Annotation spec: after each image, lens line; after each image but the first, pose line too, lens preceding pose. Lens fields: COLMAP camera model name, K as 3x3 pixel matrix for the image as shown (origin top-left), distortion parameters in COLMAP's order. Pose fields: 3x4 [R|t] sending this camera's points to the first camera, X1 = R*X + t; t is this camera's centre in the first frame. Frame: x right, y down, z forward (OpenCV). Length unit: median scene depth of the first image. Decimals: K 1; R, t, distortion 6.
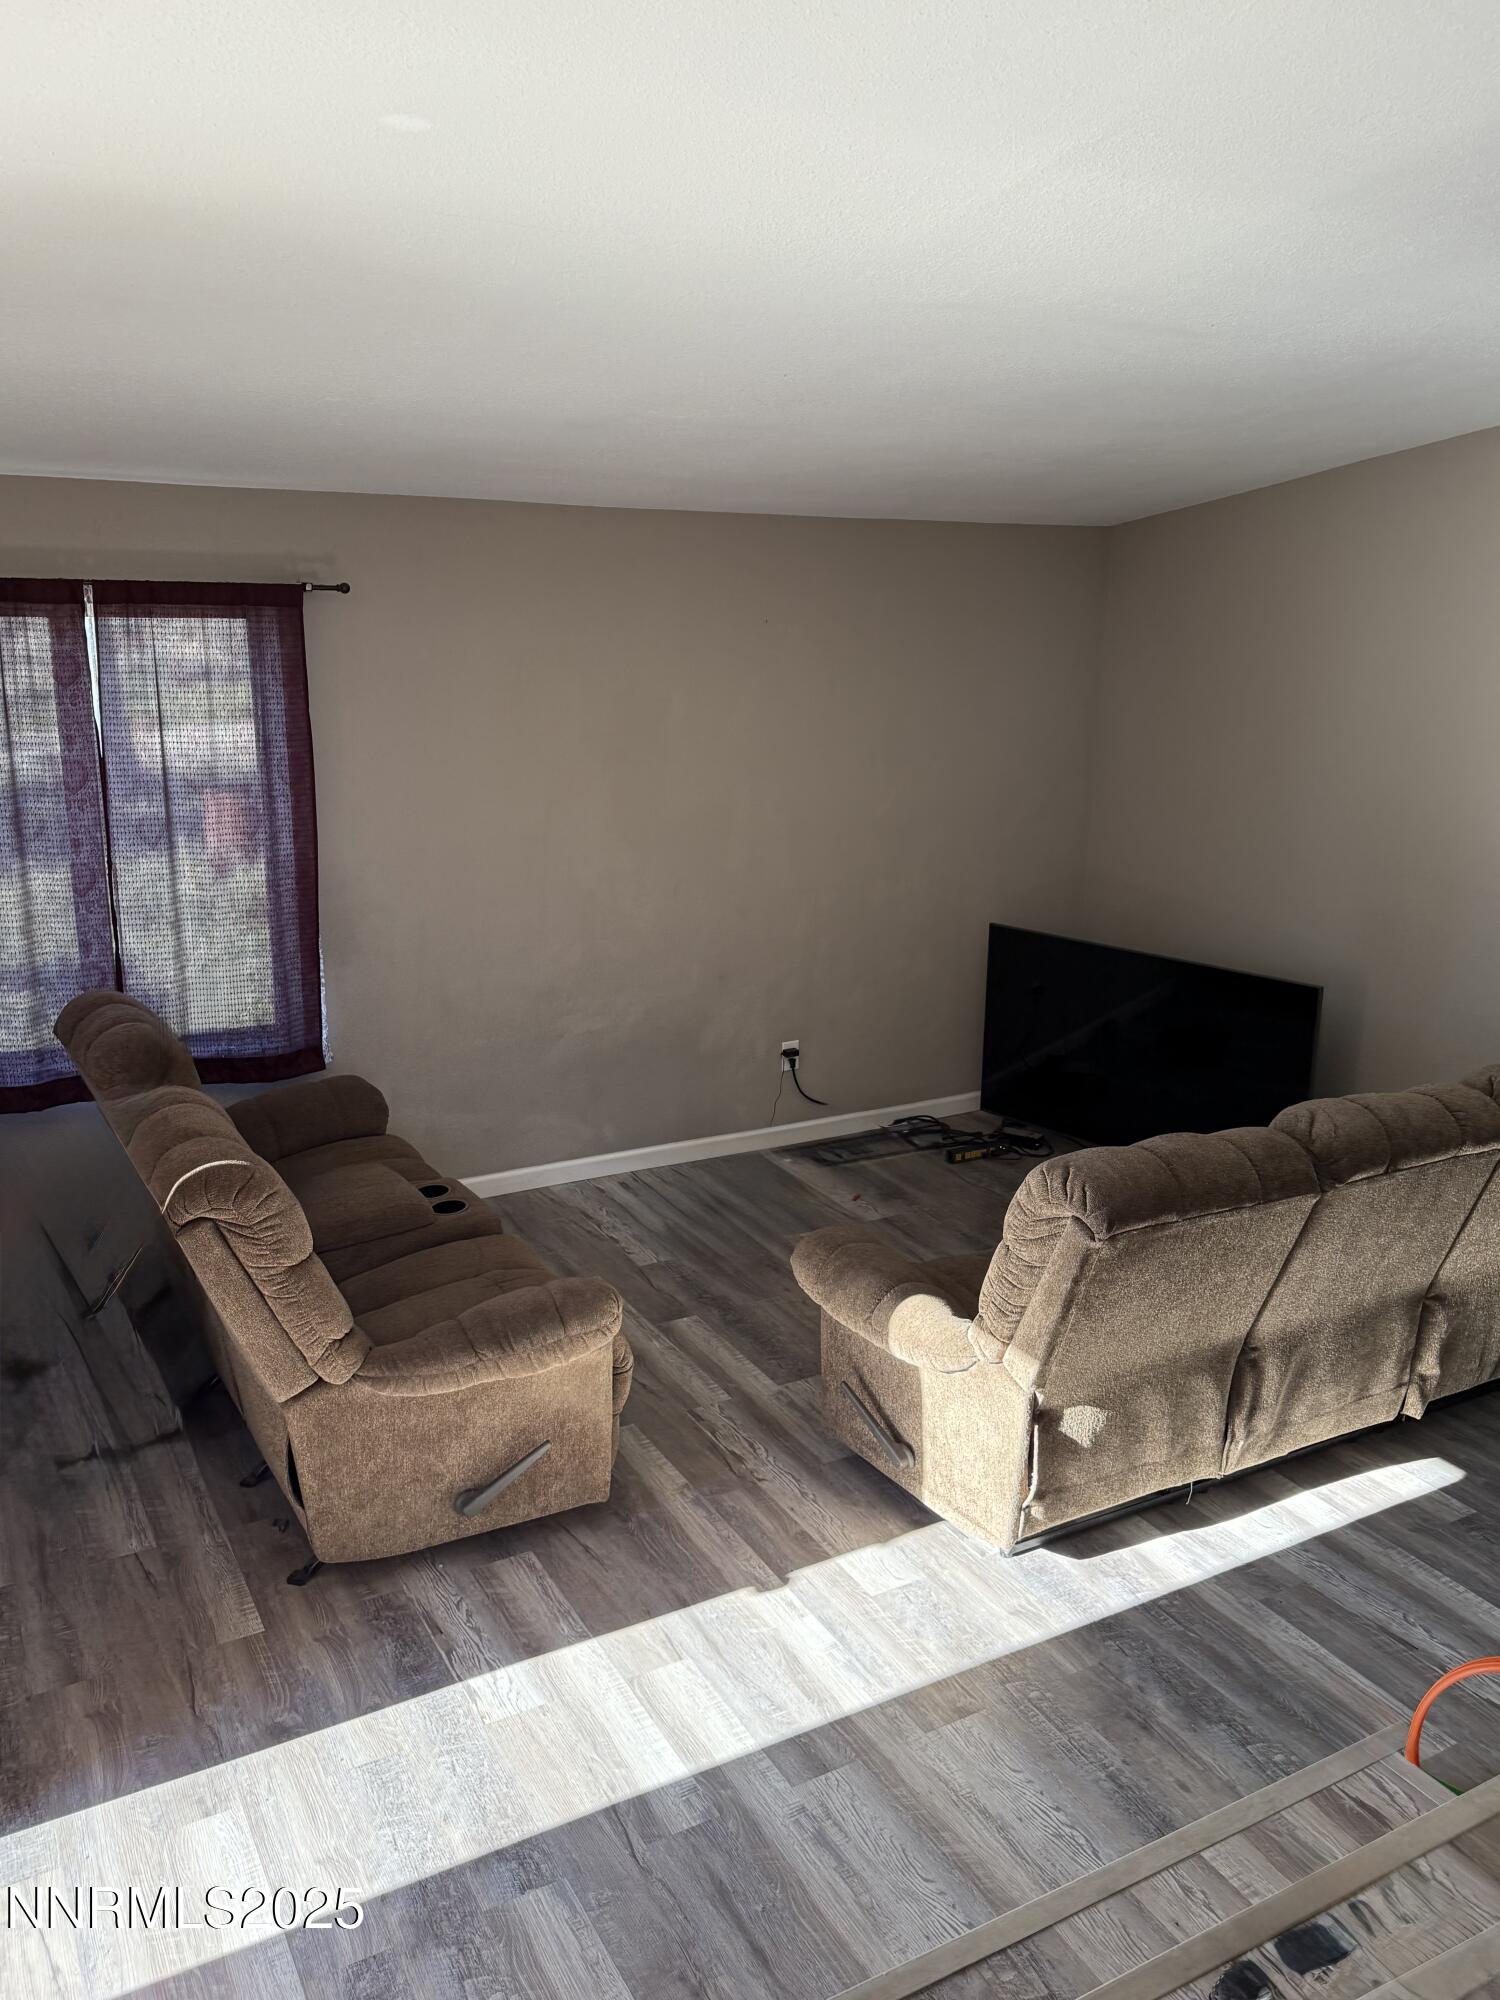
lens RADIAL K [[1541.2, 0, 750.0], [0, 1541.2, 1000.0], [0, 0, 1]] dist [0.142922, 0.000296]
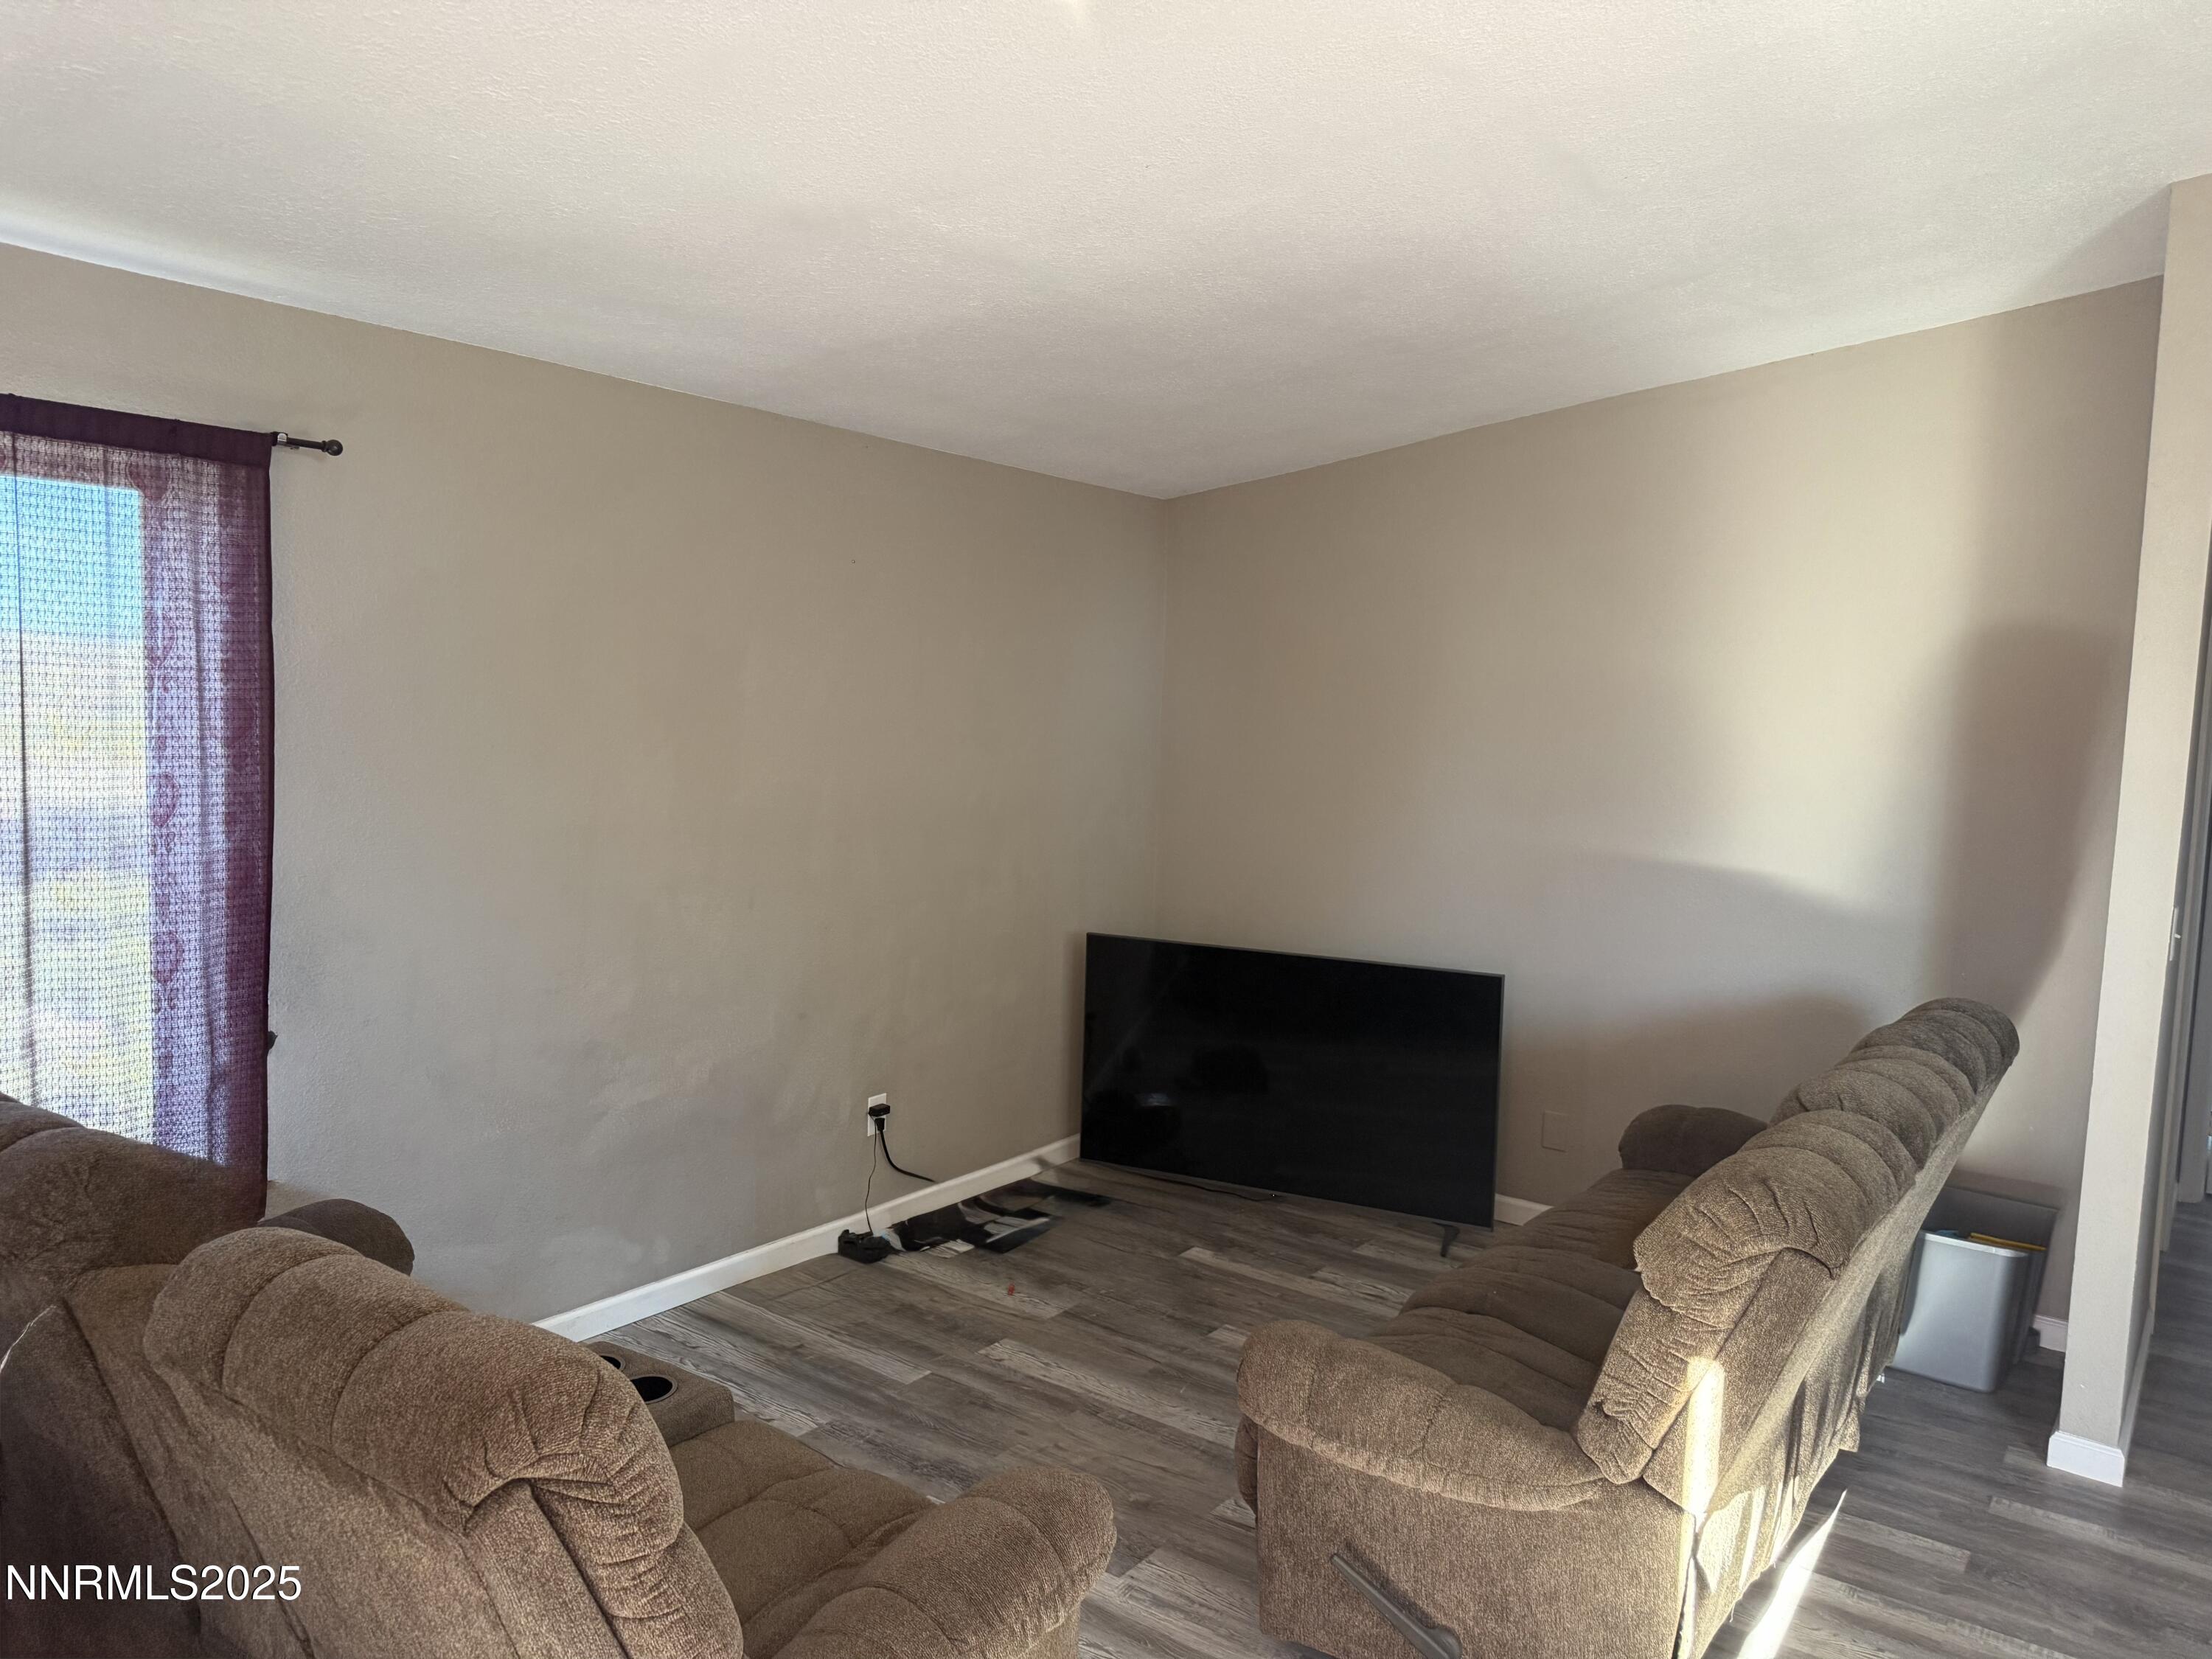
lens RADIAL K [[1576.6, 0, 1106.0], [0, 1576.6, 829.5], [0, 0, 1]] dist [0.055965, -0.003557]
pose [[0.903581, -0.018439, 0.428019, -0.224737], [0.082685, 0.987795, -0.132002, 0.010303], [-0.420361, 0.154666, 0.894078, 0.251852]]
